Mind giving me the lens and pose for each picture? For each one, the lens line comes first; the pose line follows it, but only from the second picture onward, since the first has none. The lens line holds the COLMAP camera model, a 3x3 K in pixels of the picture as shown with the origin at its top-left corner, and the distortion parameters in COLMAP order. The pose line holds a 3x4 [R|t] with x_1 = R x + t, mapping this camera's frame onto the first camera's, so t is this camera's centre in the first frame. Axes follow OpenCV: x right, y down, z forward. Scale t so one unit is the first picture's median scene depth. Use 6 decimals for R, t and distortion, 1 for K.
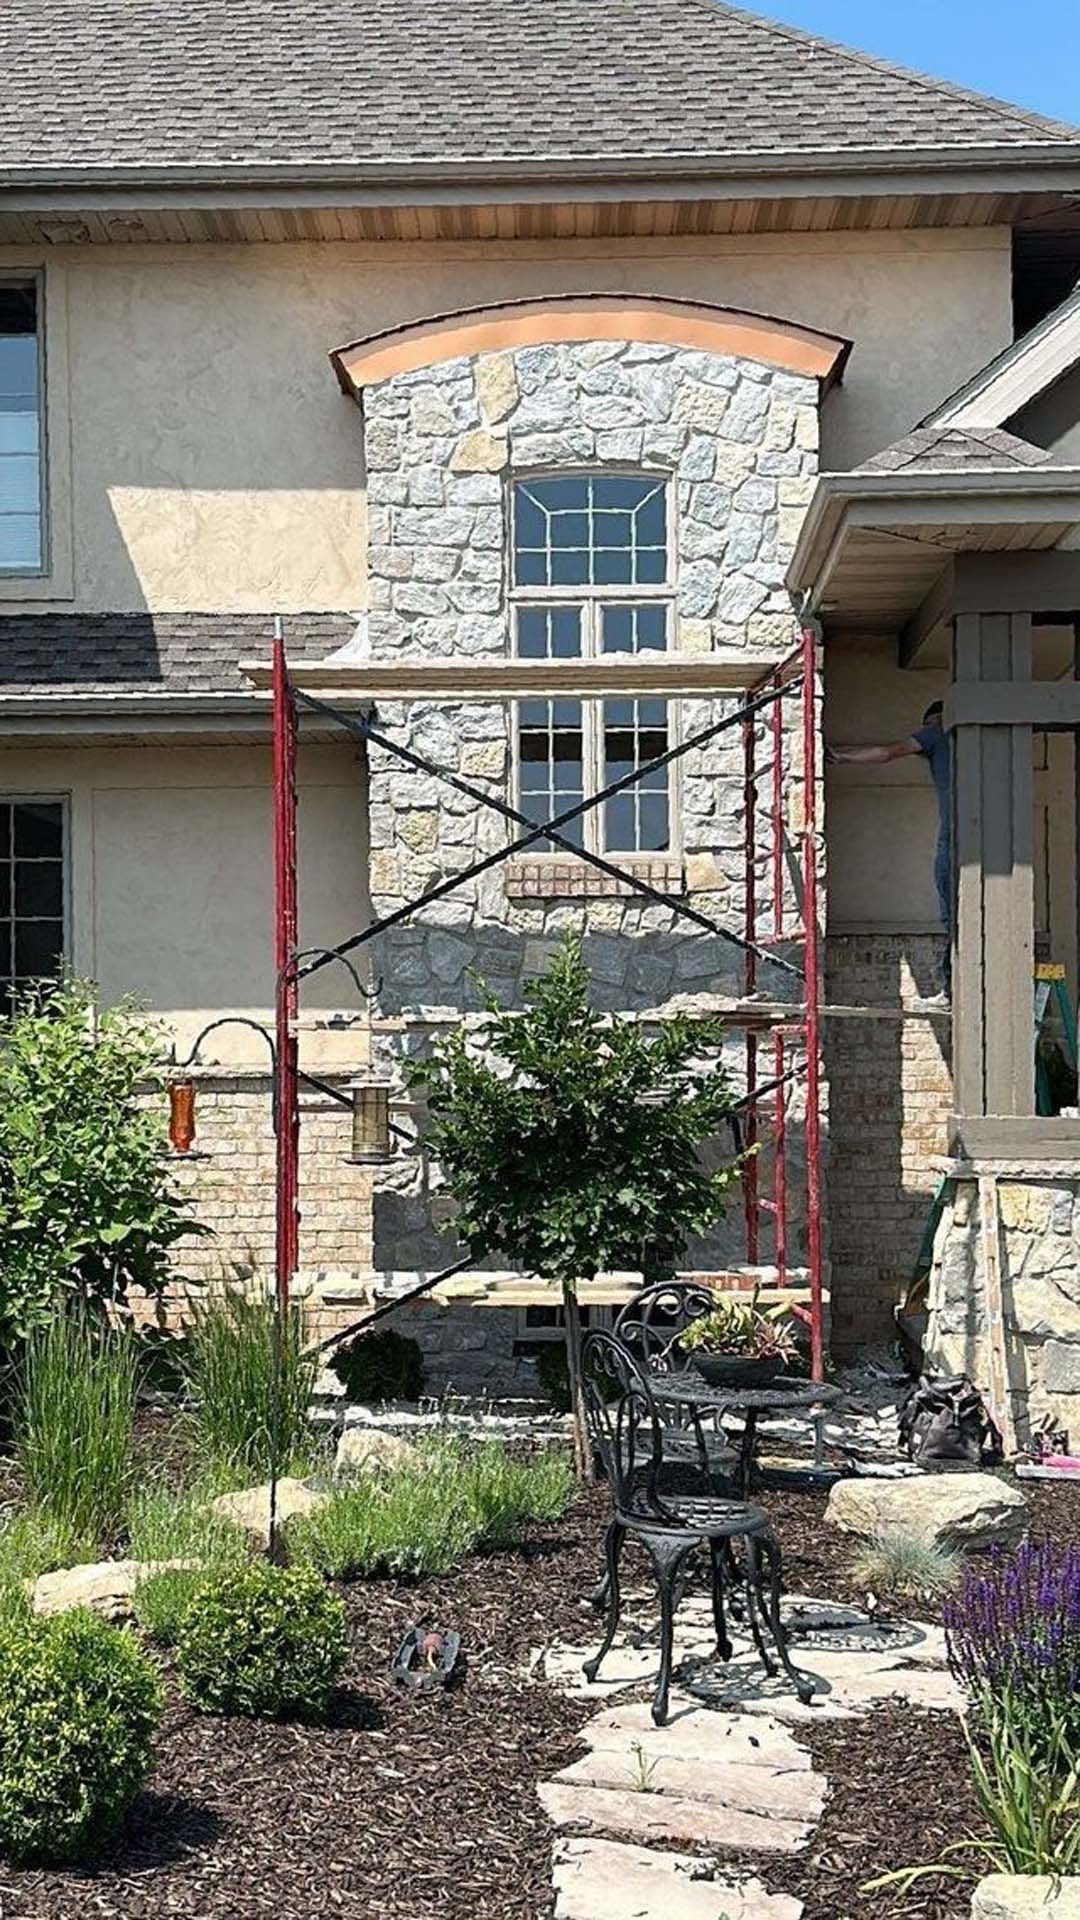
lens RADIAL K [[2311.5, 0, 540.0], [0, 2311.5, 960.0], [0, 0, 1]] dist [0.105172, -0.006392]
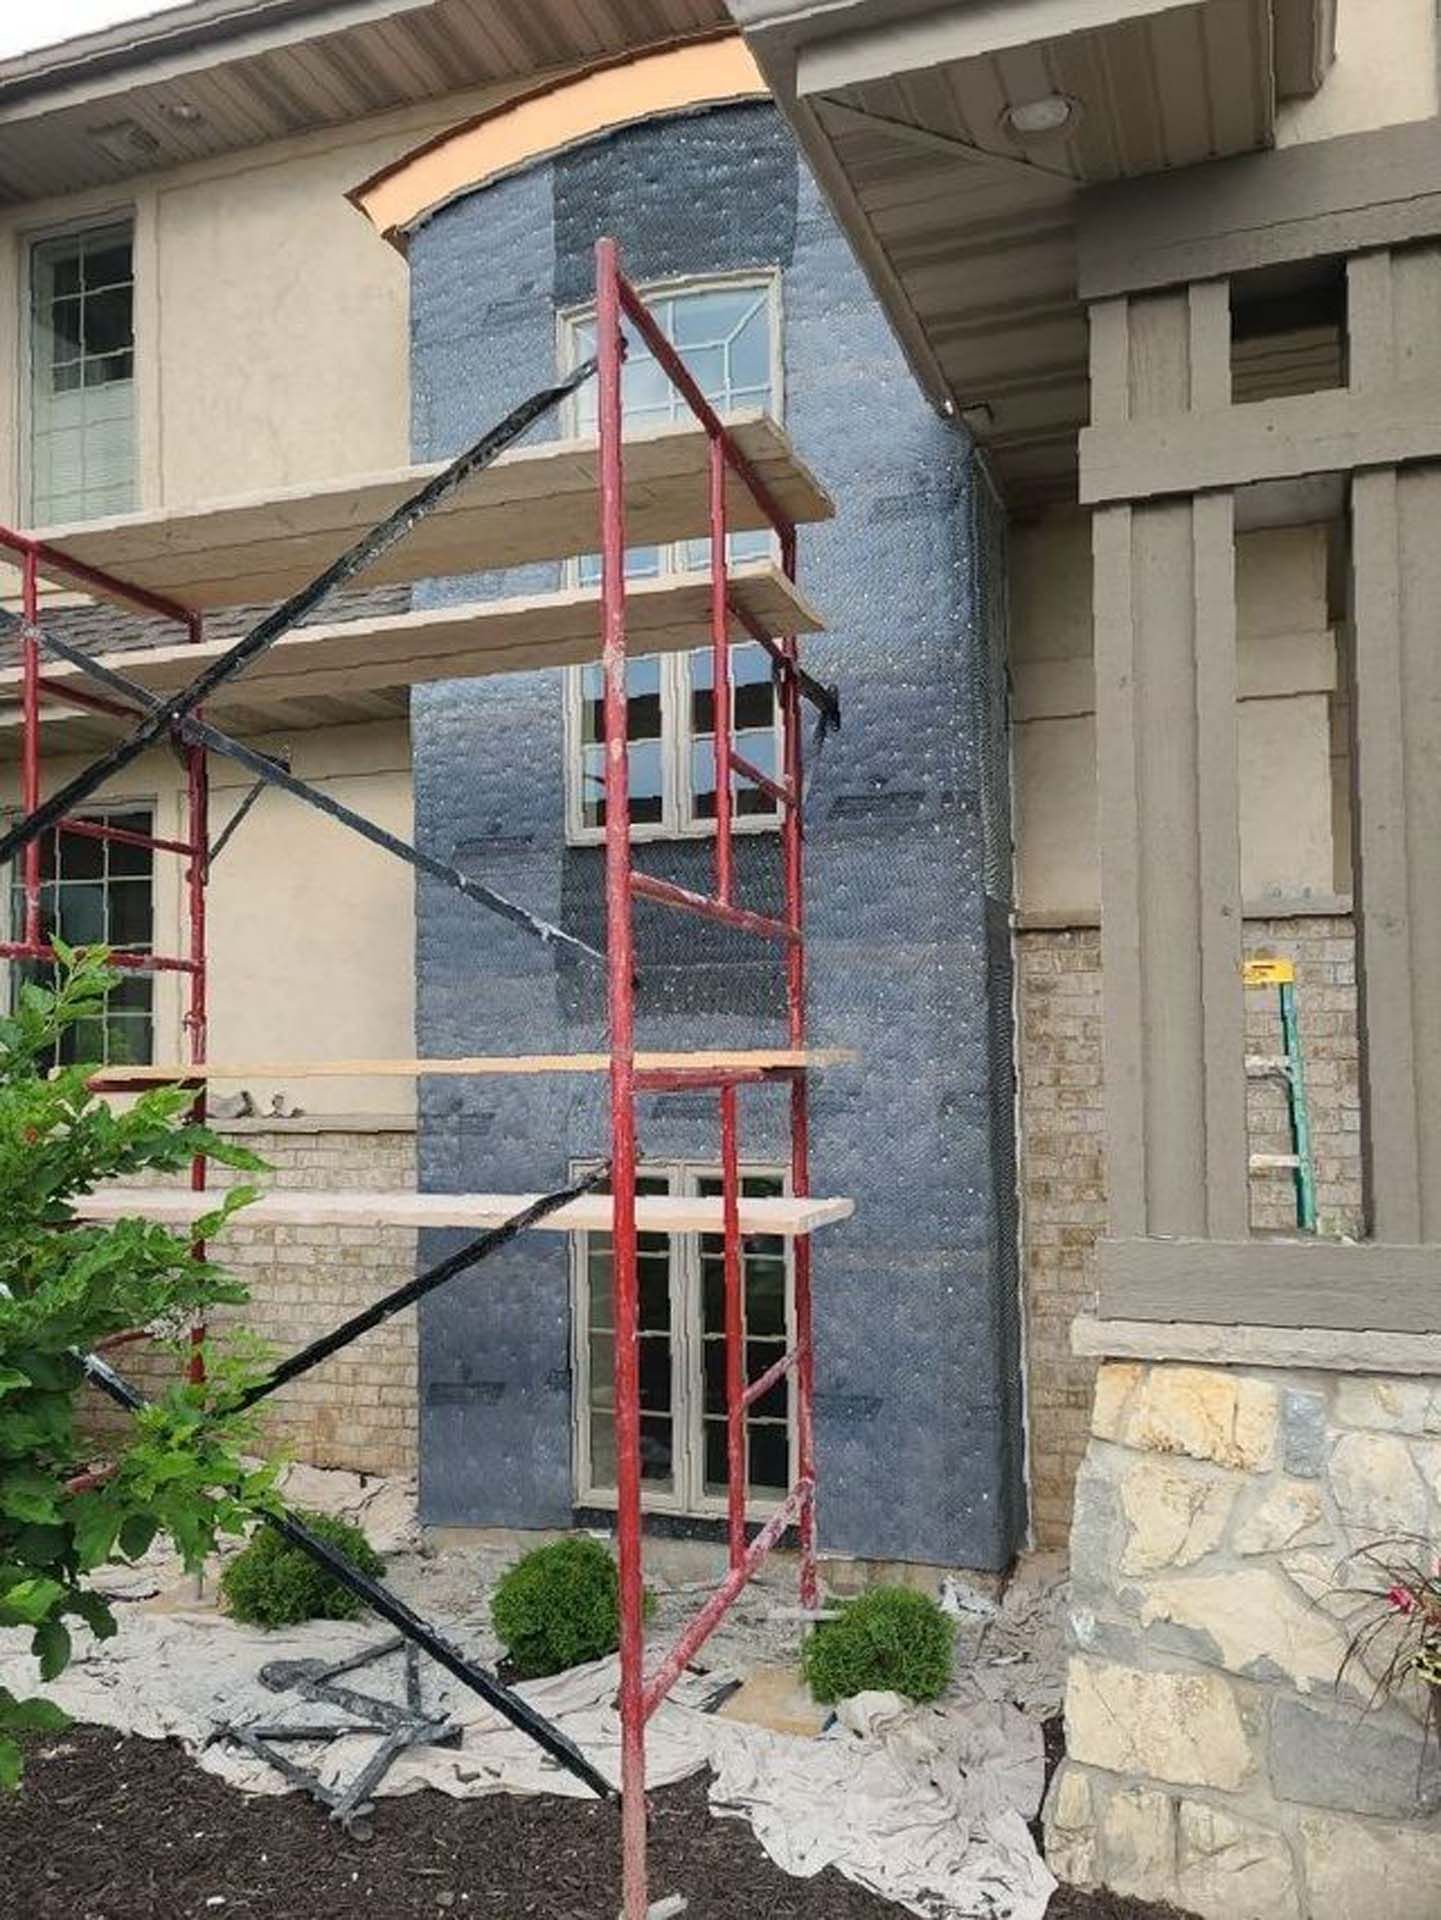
lens RADIAL K [[1544.6, 0, 717.6], [0, 1544.6, 988.6], [0, 0, 1]] dist [0.024048, 0.002333]
pose [[0.950682, -0.025253, -0.309139, 0.187023], [0.021333, 0.999644, -0.016053, 0.013354], [0.309434, 0.008666, 0.950882, 0.570759]]
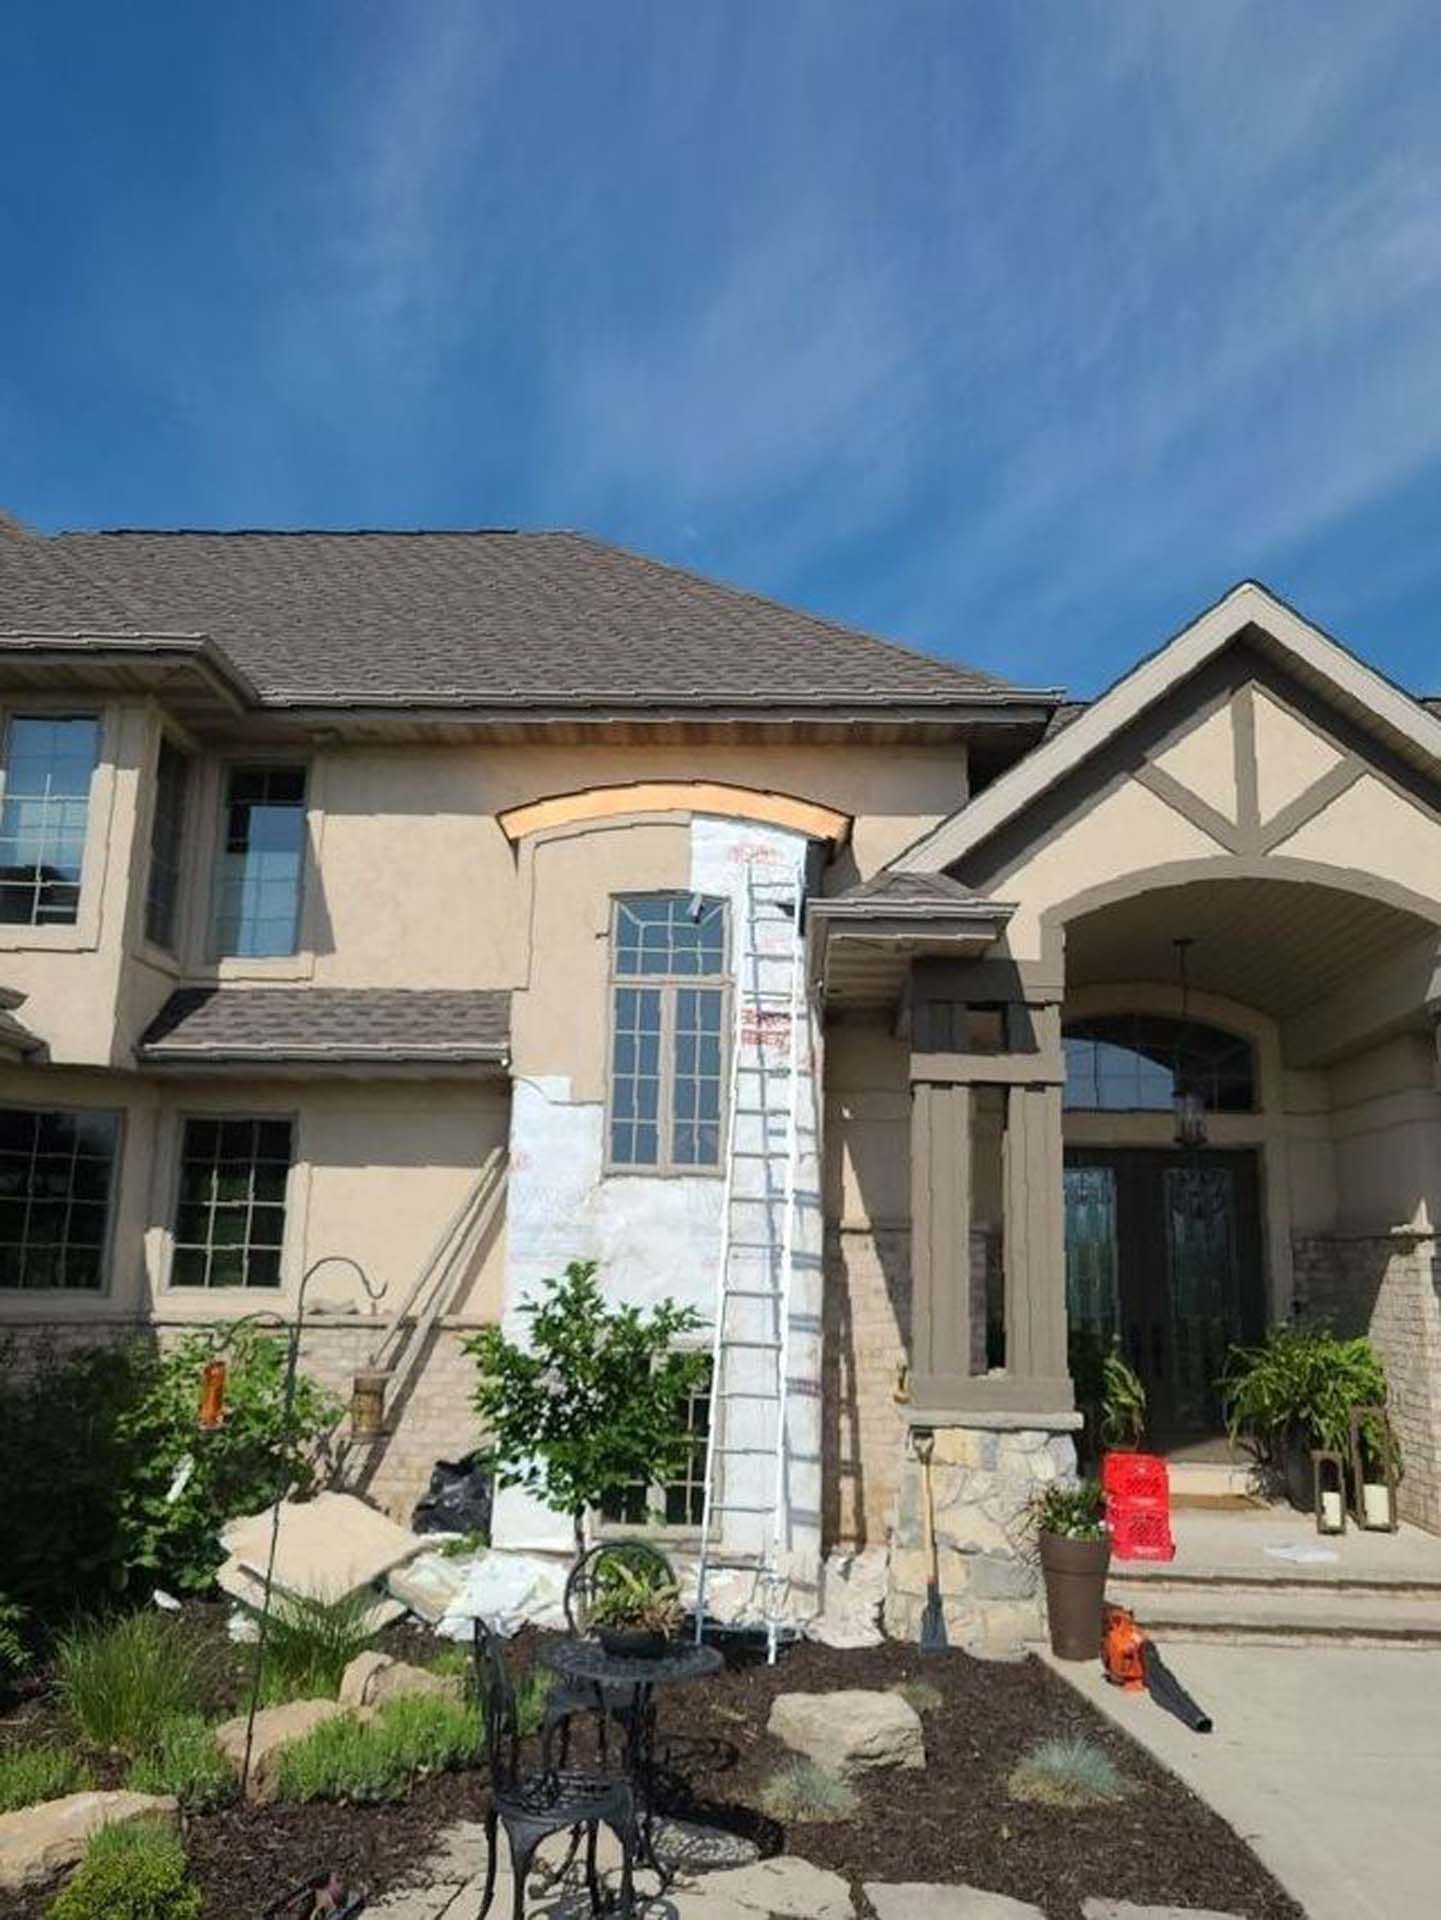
lens RADIAL K [[1485.5, 0, 720.5], [0, 1485.5, 960.0], [0, 0, 1]] dist [0.006651, -0.000224]
pose [[0.999668, 0.019767, -0.016519, 0.071336], [-0.022270, 0.985451, -0.168494, -0.018845], [0.012948, 0.168806, 0.985564, 0.107276]]
